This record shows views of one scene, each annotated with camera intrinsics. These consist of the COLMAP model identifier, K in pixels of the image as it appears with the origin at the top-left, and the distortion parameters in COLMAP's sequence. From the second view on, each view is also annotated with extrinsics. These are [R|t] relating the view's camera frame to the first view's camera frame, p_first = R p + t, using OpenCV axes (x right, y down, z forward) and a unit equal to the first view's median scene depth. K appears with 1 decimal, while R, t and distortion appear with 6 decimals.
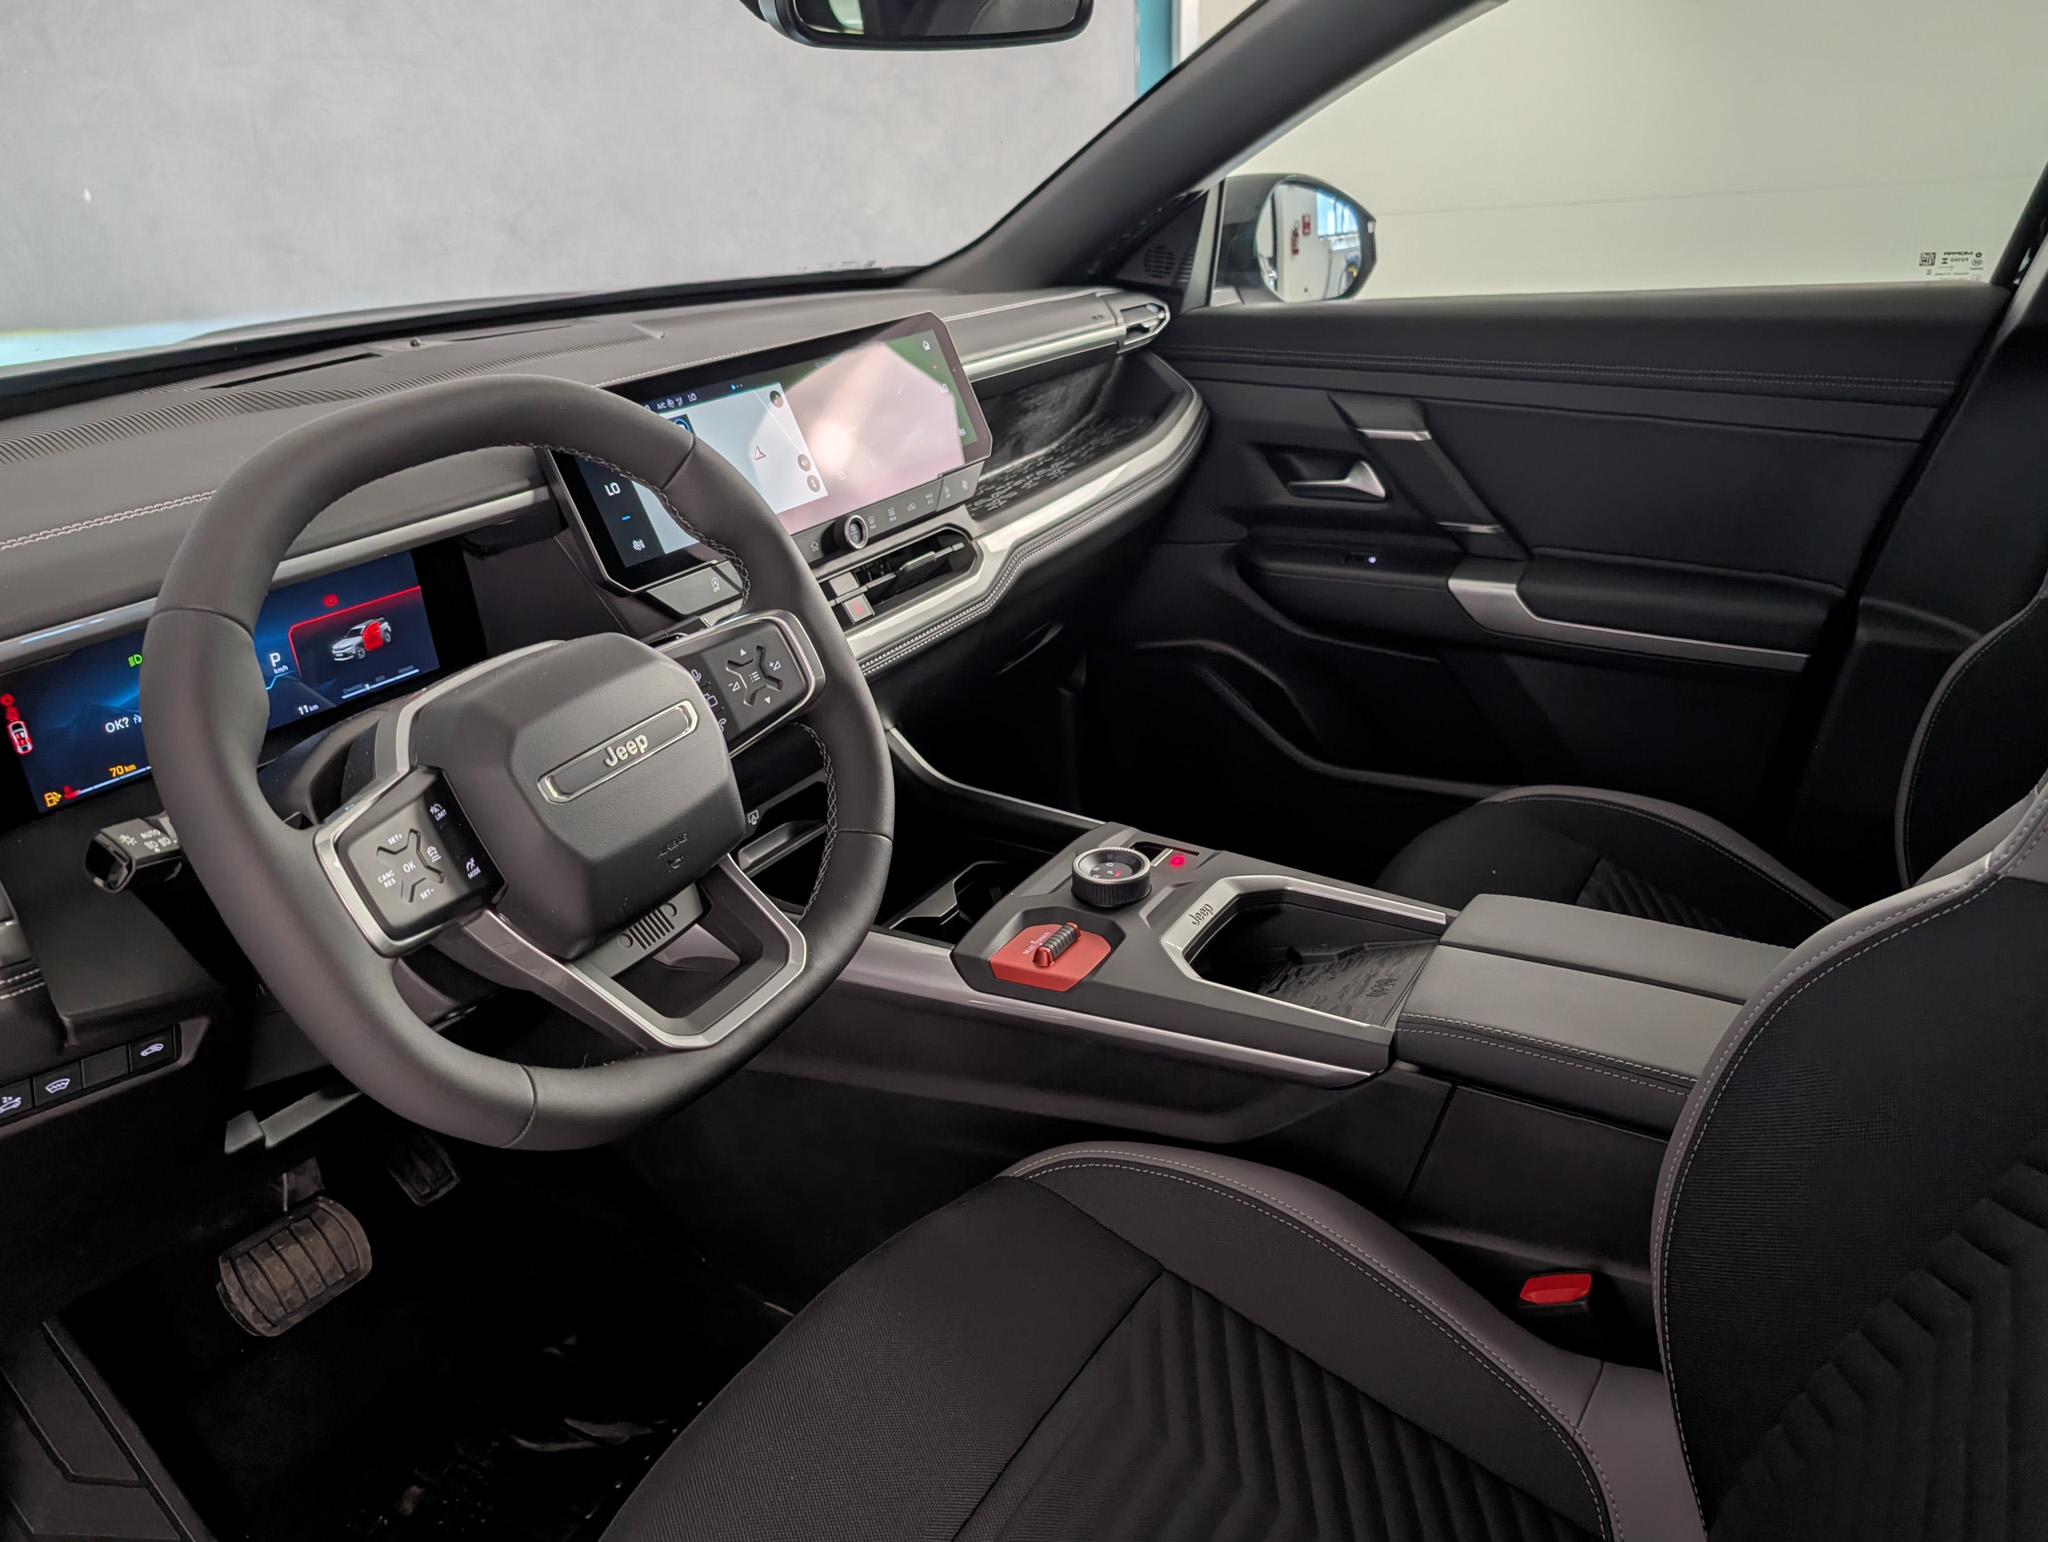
lens RADIAL K [[1508.1, 0, 1024.0], [0, 1508.1, 771.0], [0, 0, 1]] dist [0.031896, -0.004512]
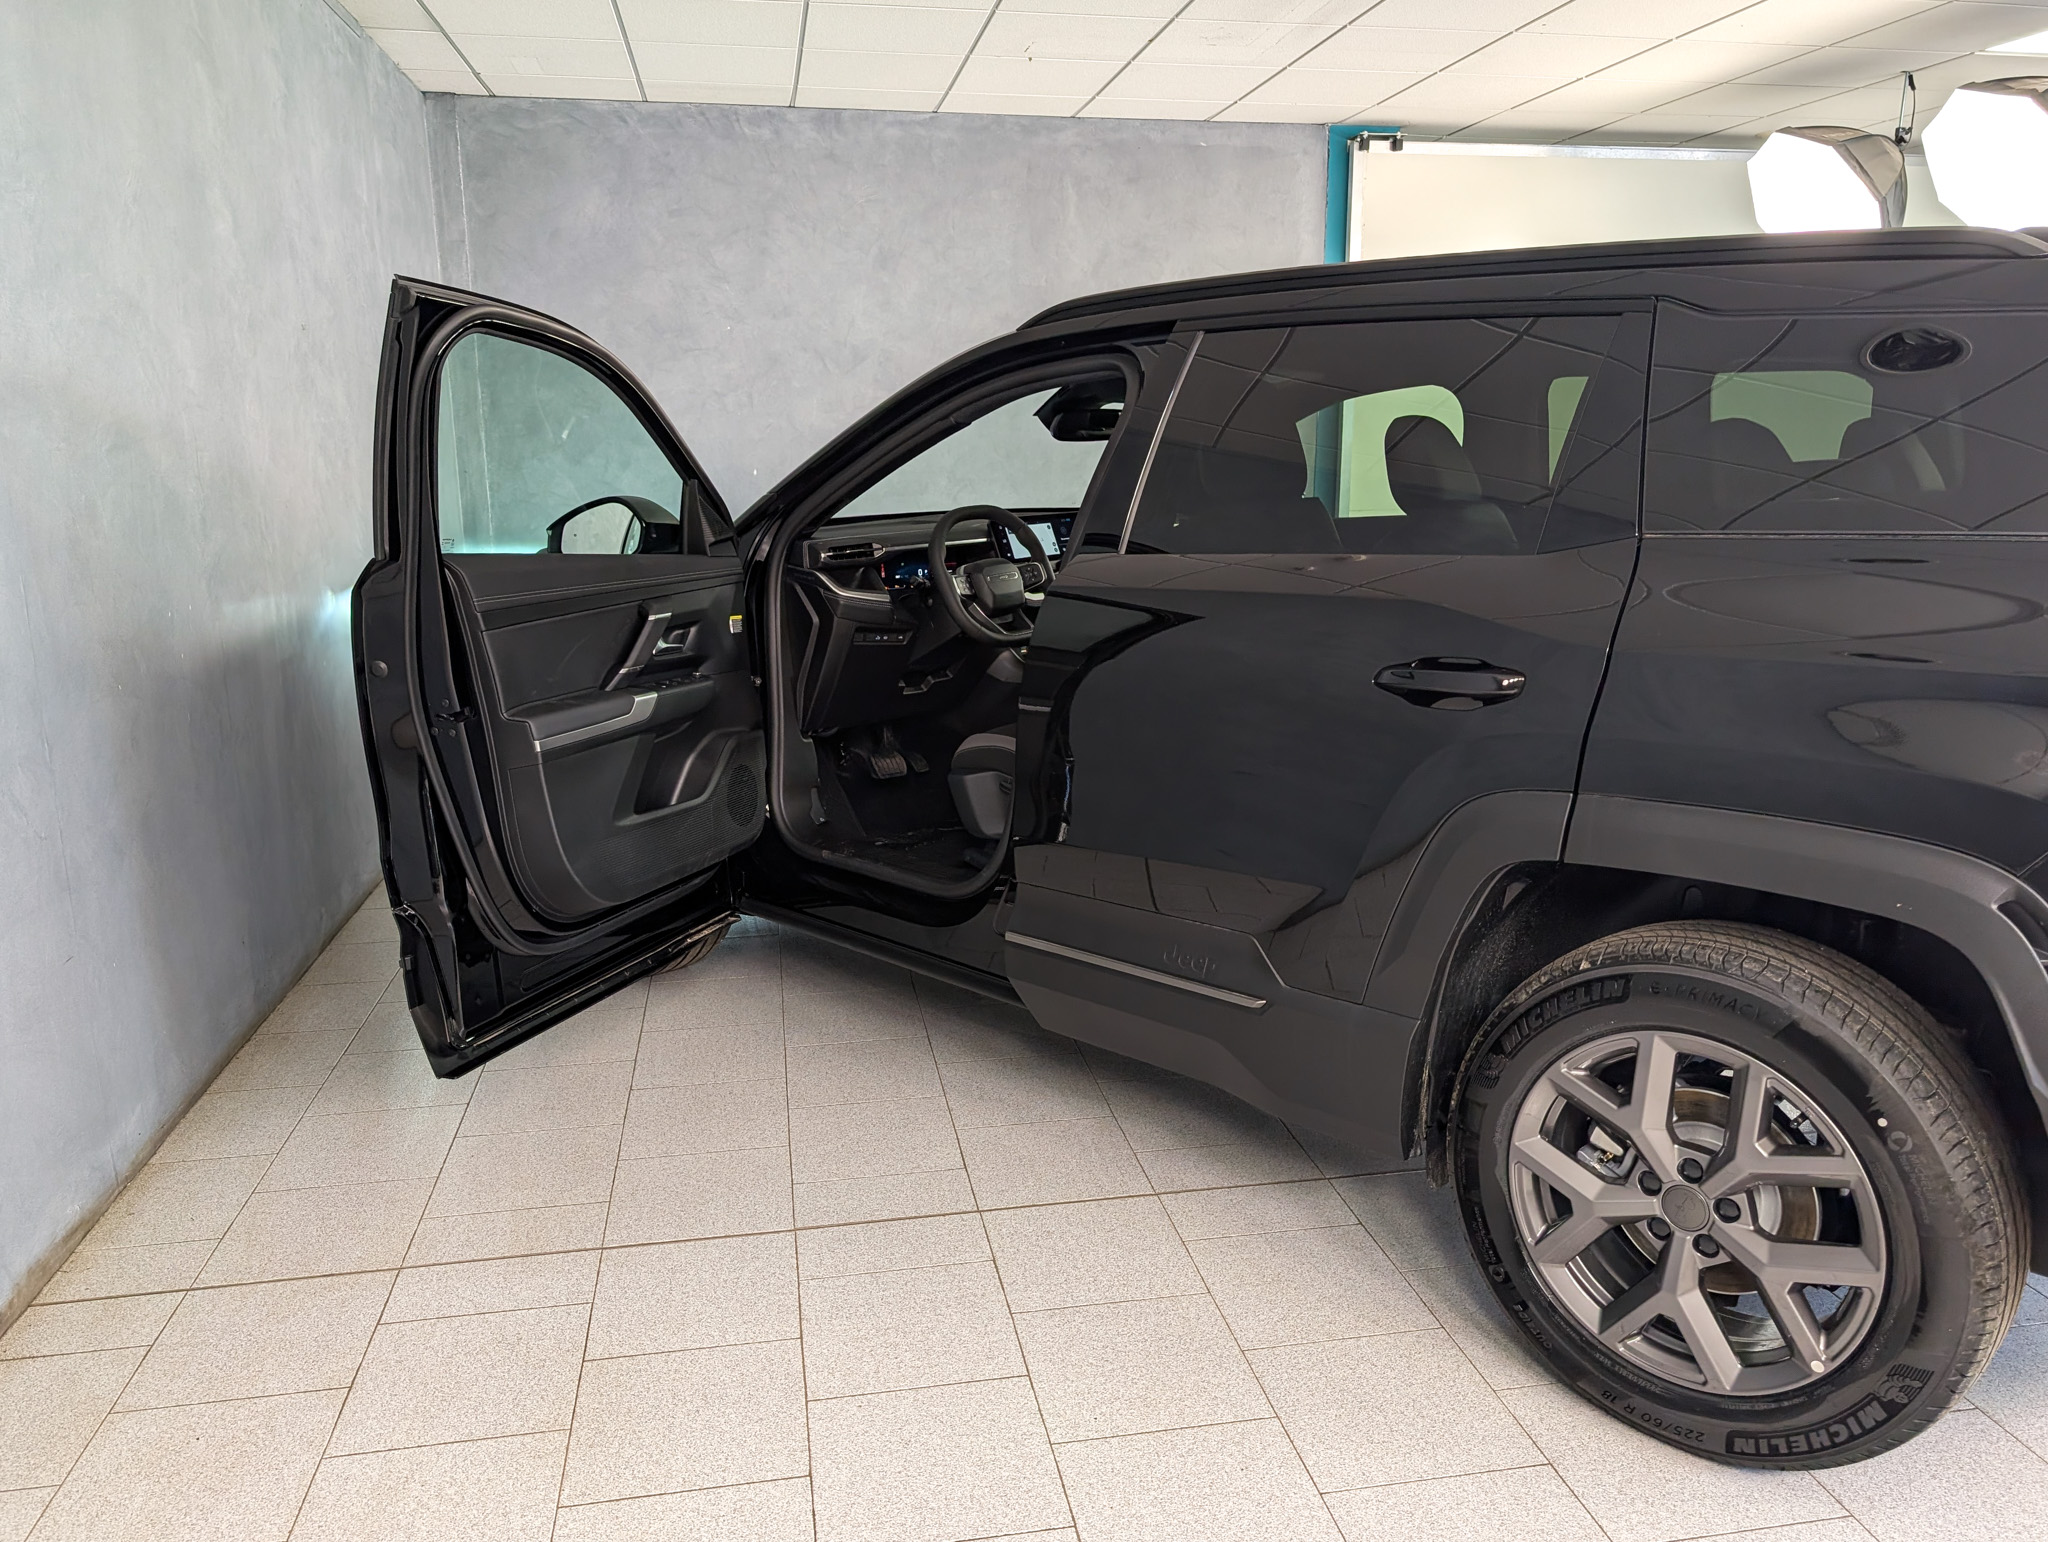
lens RADIAL K [[1554.3, 0, 1036.1], [0, 1554.3, 771.6], [0, 0, 1]] dist [0.012955, -0.005750]
pose [[0.973534, 0.075197, -0.215817, 0.711474], [-0.114842, 0.977399, -0.177488, 1.090871], [0.197593, 0.197575, 0.960167, -2.691568]]
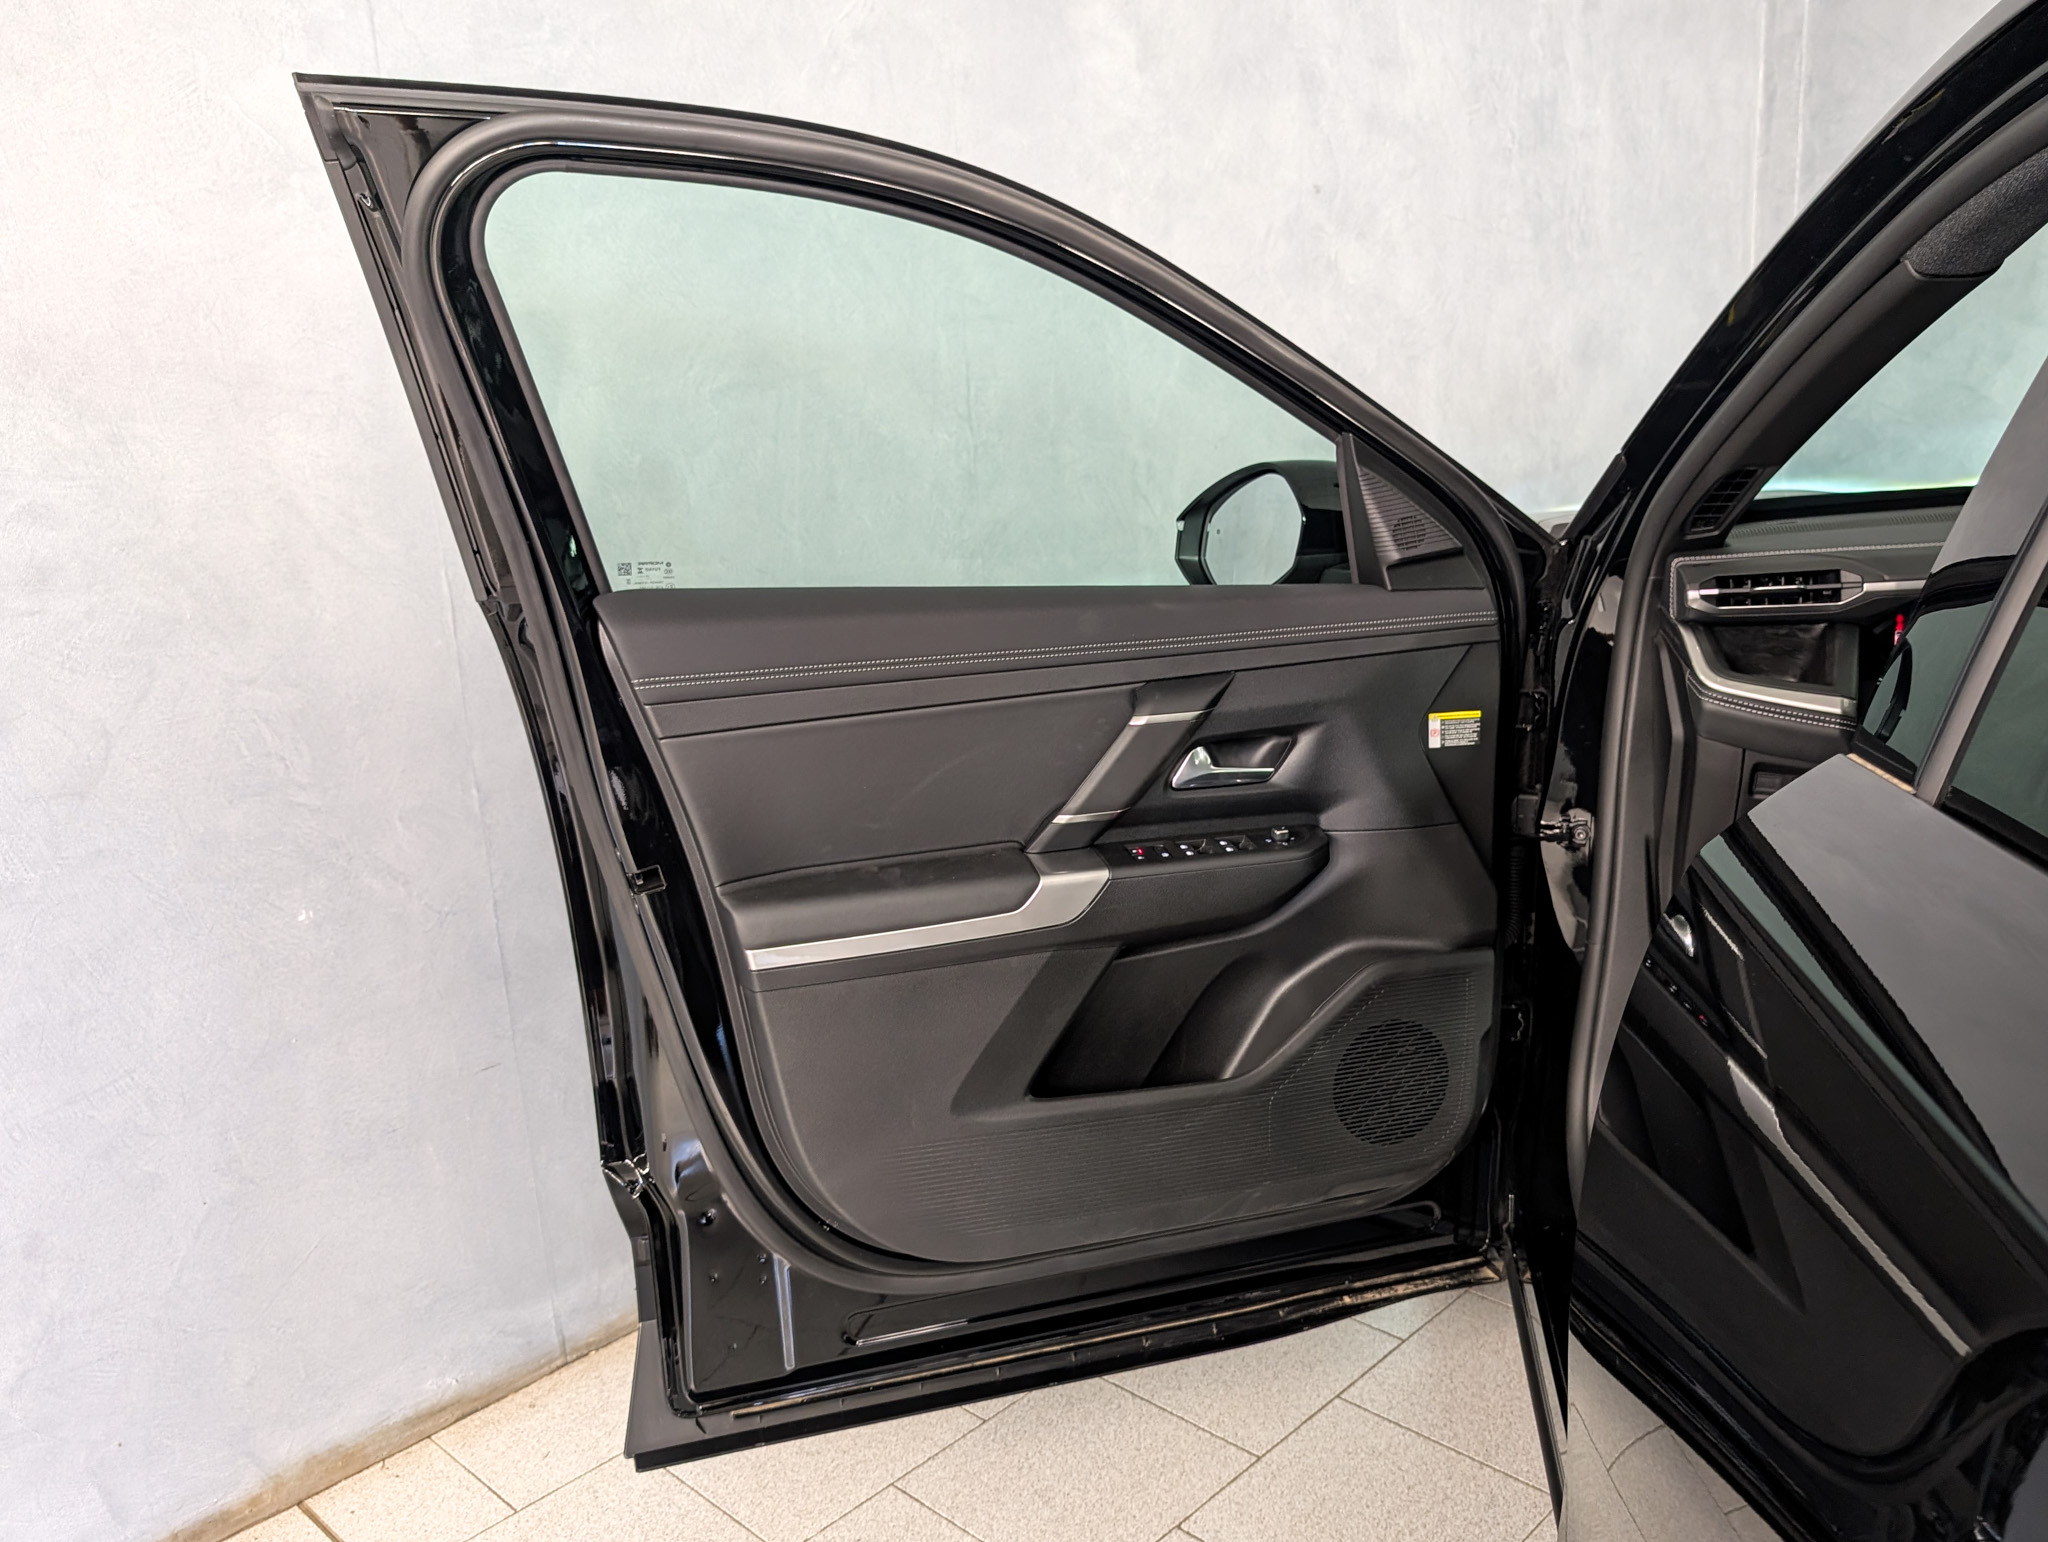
lens RADIAL K [[1669.7, 0, 1122.2], [0, 1669.7, 798.4], [0, 0, 1]] dist [-0.002713, 0.001785]
pose [[0.407757, 0.243366, -0.880061, 0.743056], [-0.328698, 0.938333, 0.107185, 0.222505], [0.851875, 0.245569, 0.462606, -0.670068]]
